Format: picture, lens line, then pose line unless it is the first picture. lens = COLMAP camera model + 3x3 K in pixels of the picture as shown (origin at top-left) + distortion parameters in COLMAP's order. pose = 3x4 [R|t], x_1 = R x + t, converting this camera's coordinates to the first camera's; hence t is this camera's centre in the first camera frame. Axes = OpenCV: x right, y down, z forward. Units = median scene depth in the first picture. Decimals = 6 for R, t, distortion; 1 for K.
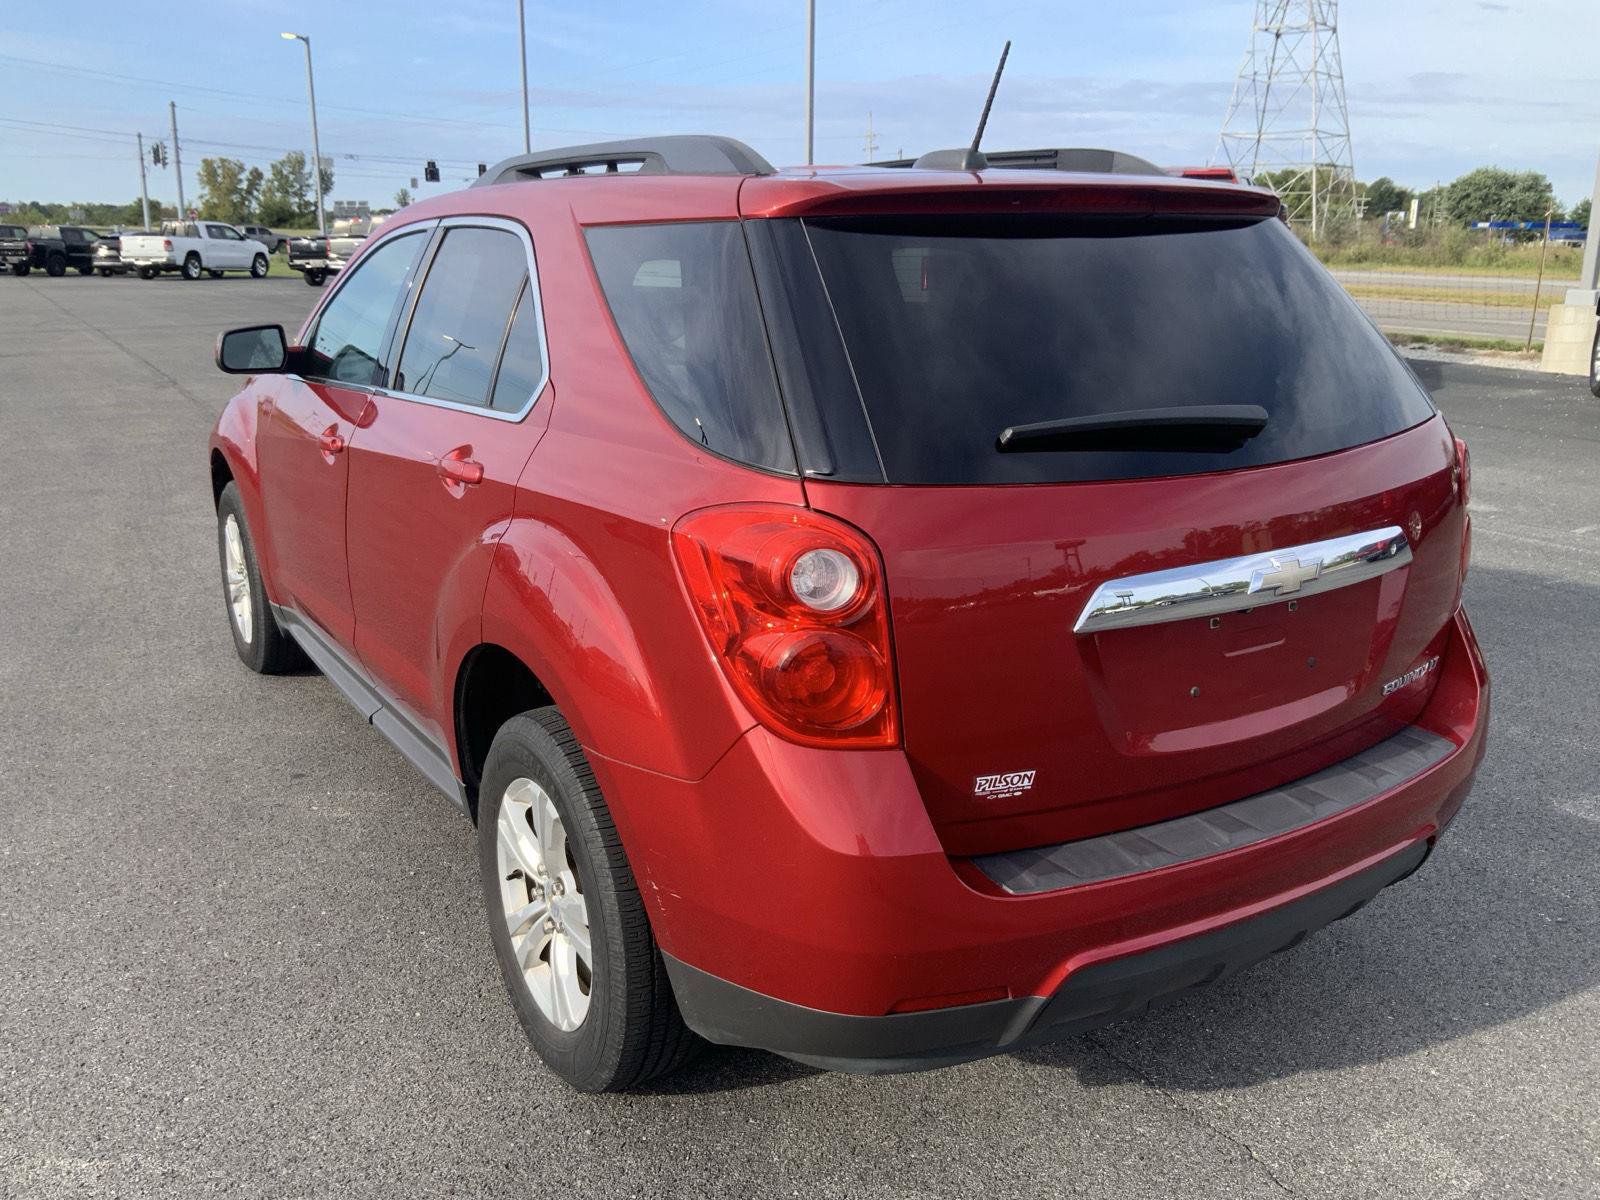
lens RADIAL K [[1318.8, 0, 805.1], [0, 1318.8, 597.3], [0, 0, 1]] dist [0.044917, -0.098430]
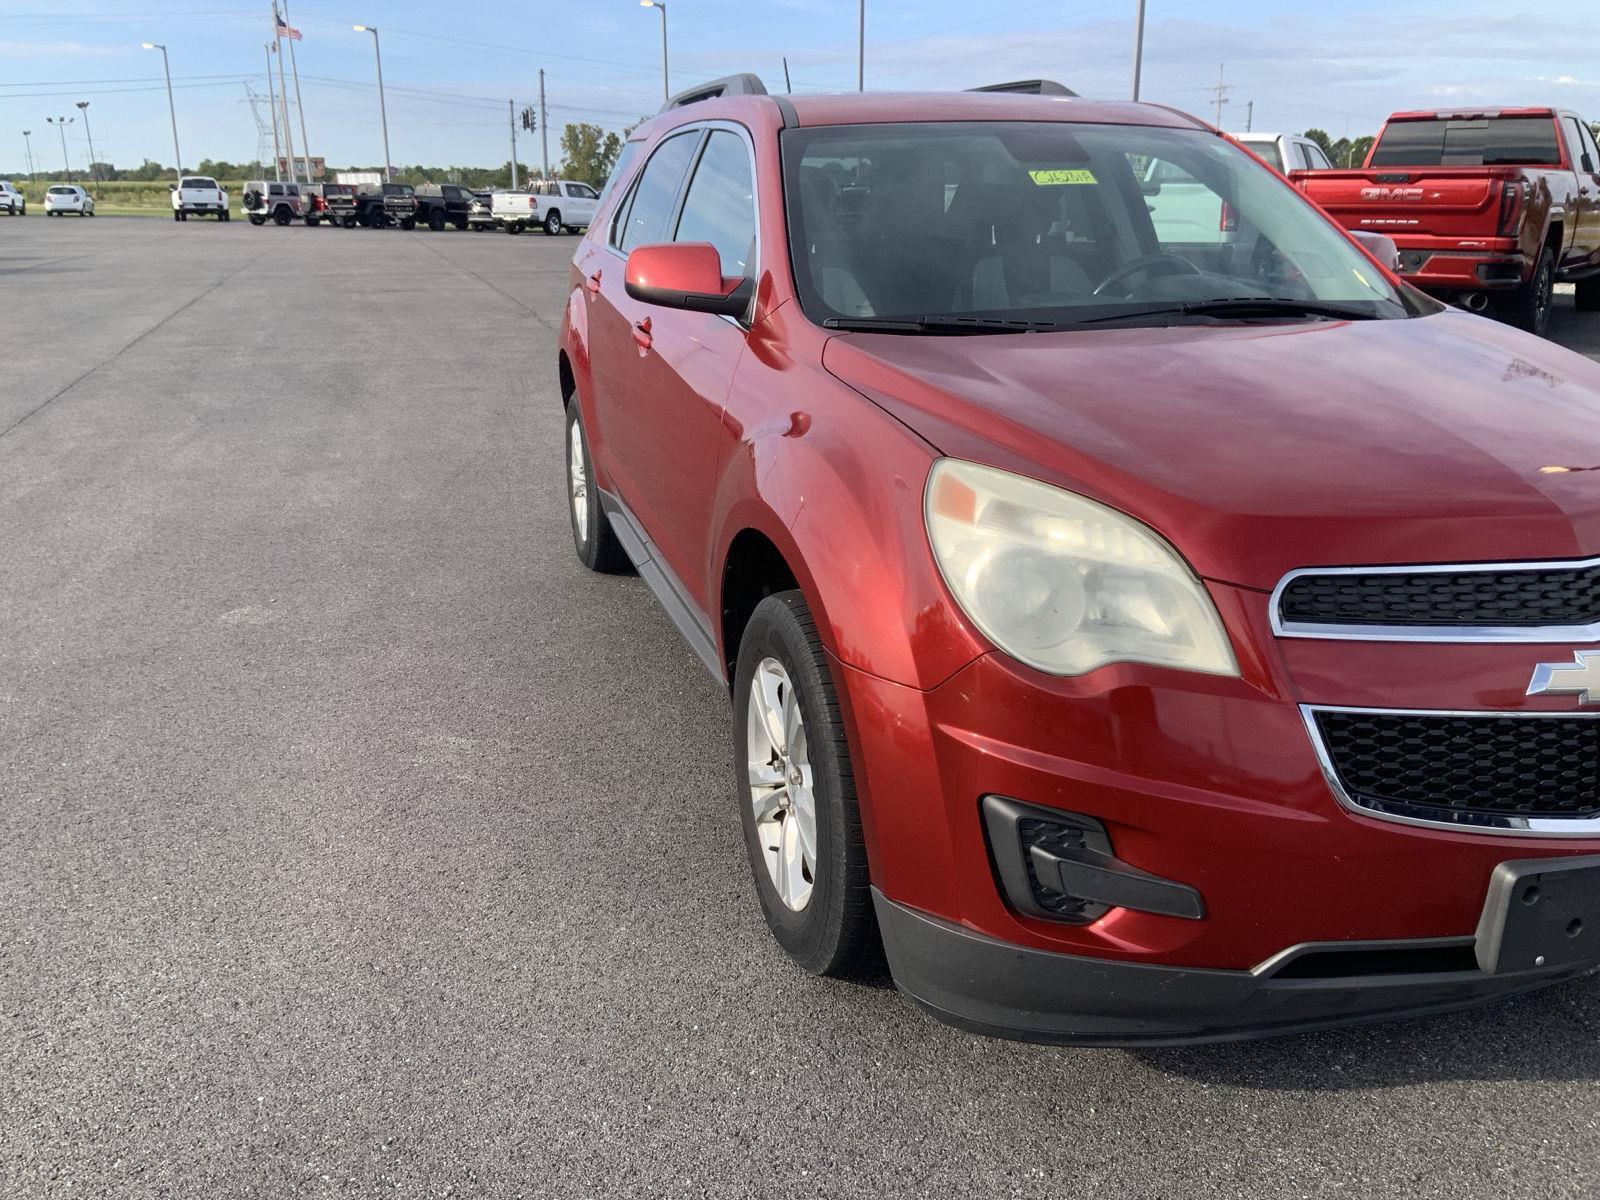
lens RADIAL K [[1318.8, 0, 826.4], [0, 1318.8, 600.5], [0, 0, 1]] dist [0.044917, -0.098430]
pose [[0.974766, 0.060240, -0.214949, 0.113357], [-0.053851, 0.997919, 0.035463, 0.112980], [0.216638, -0.022993, 0.975981, -0.247303]]
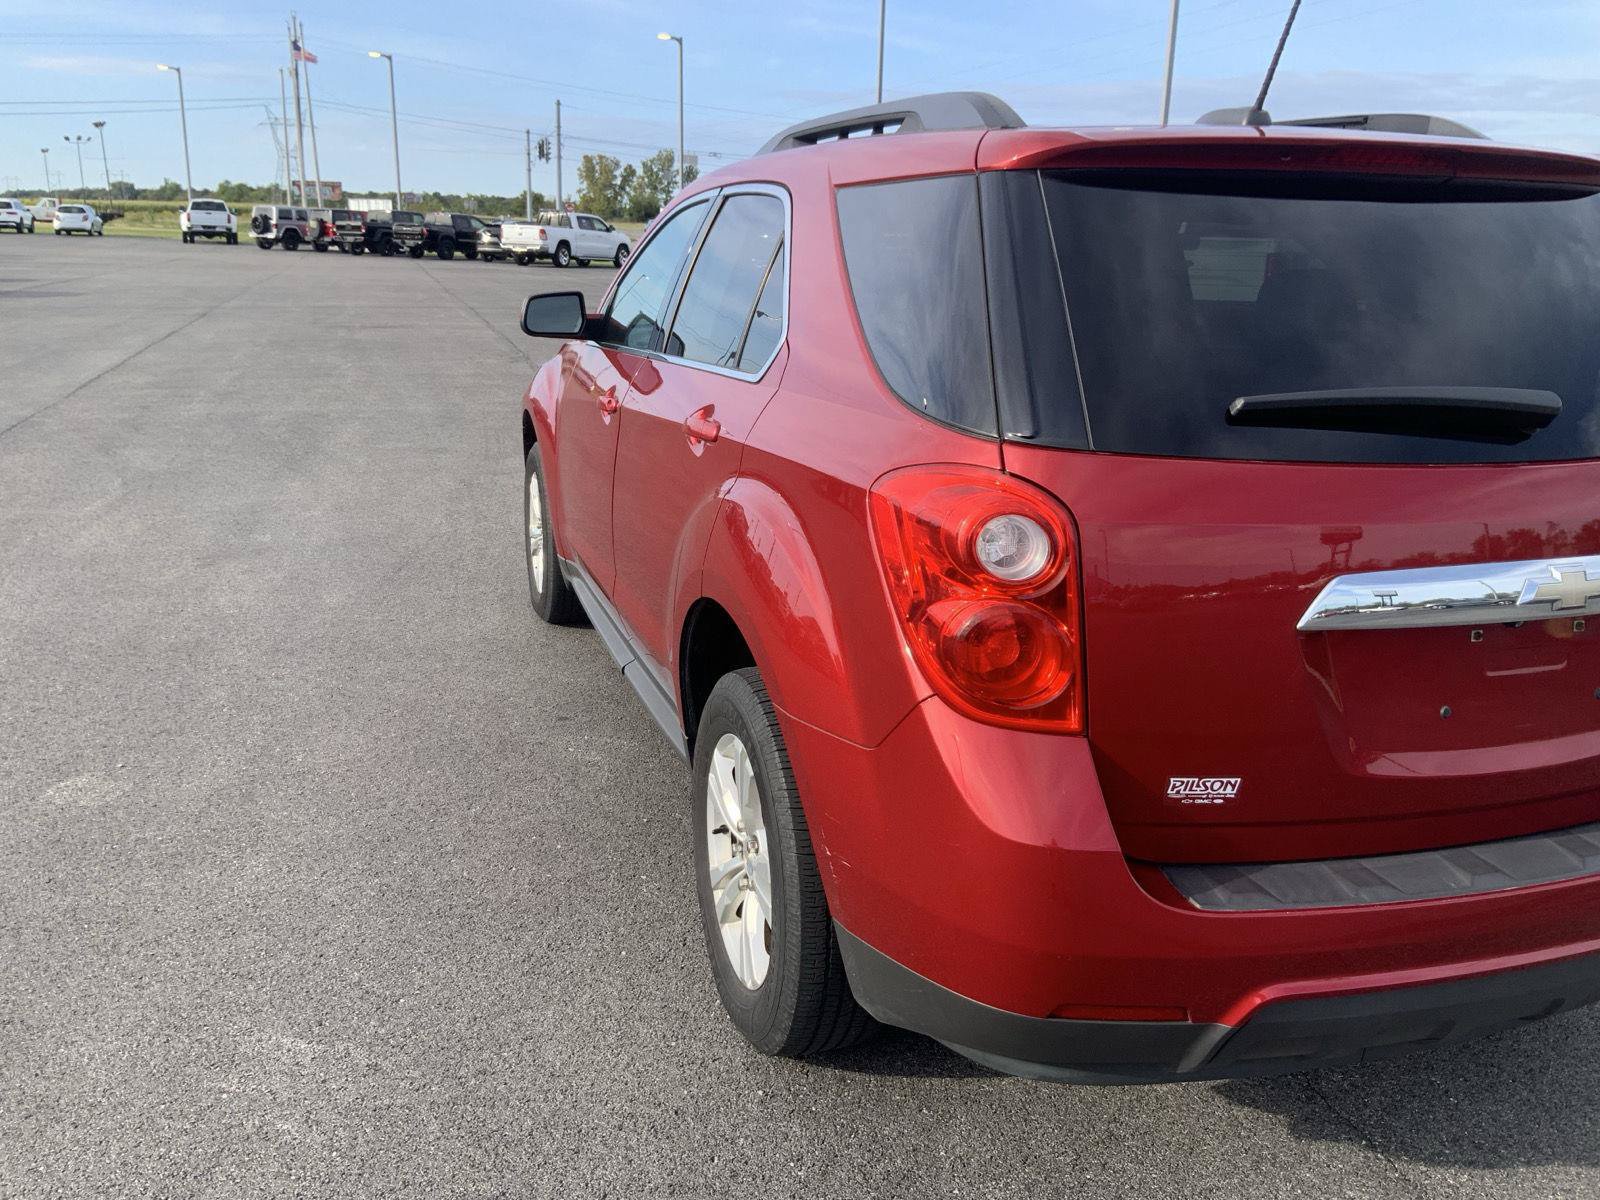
lens RADIAL K [[1318.8, 0, 807.0], [0, 1318.8, 602.5], [0, 0, 1]] dist [0.044917, -0.098430]
pose [[0.969012, 0.083043, -0.232638, 0.045165], [-0.082041, 0.996531, 0.014000, 0.011750], [0.232994, 0.005519, 0.972463, 0.022844]]
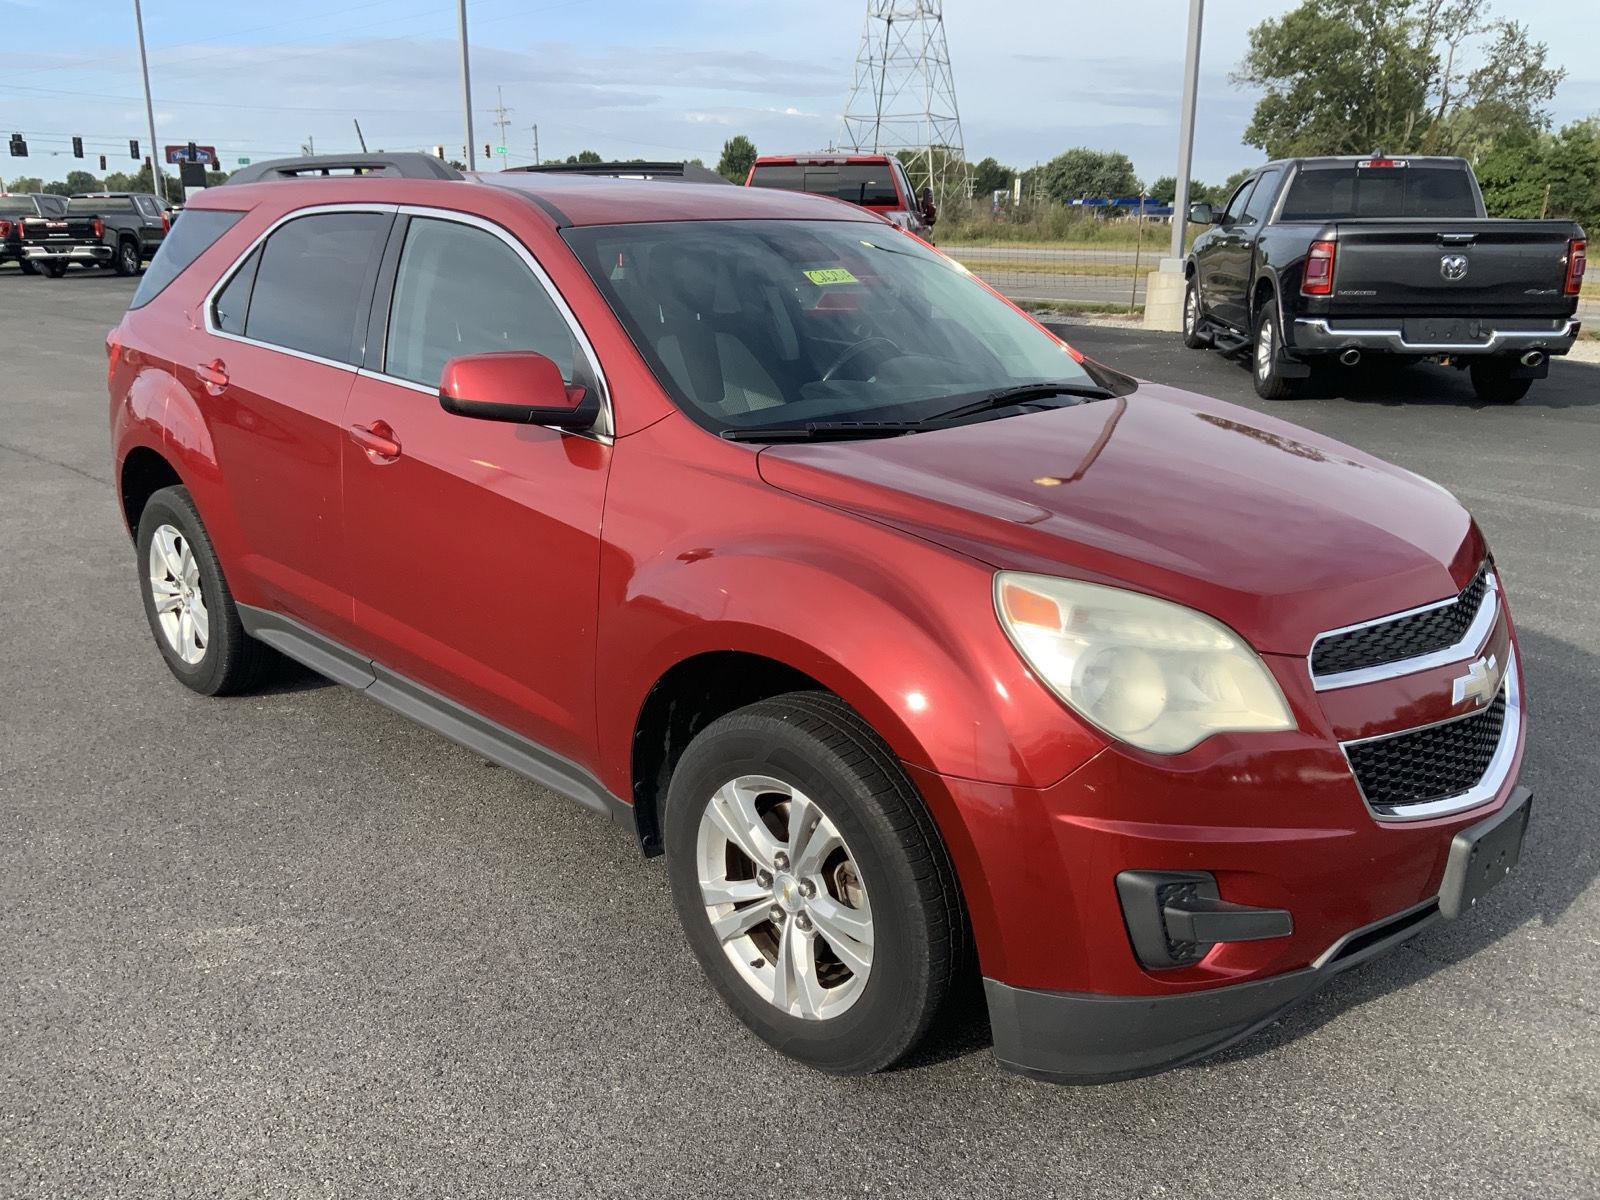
lens RADIAL K [[1318.8, 0, 812.6], [0, 1318.8, 597.1], [0, 0, 1]] dist [0.044917, -0.098430]
pose [[0.964241, -0.075235, 0.254124, -0.178447], [0.071238, 0.997148, 0.024909, 0.063802], [-0.255273, -0.005915, 0.966851, -0.255455]]
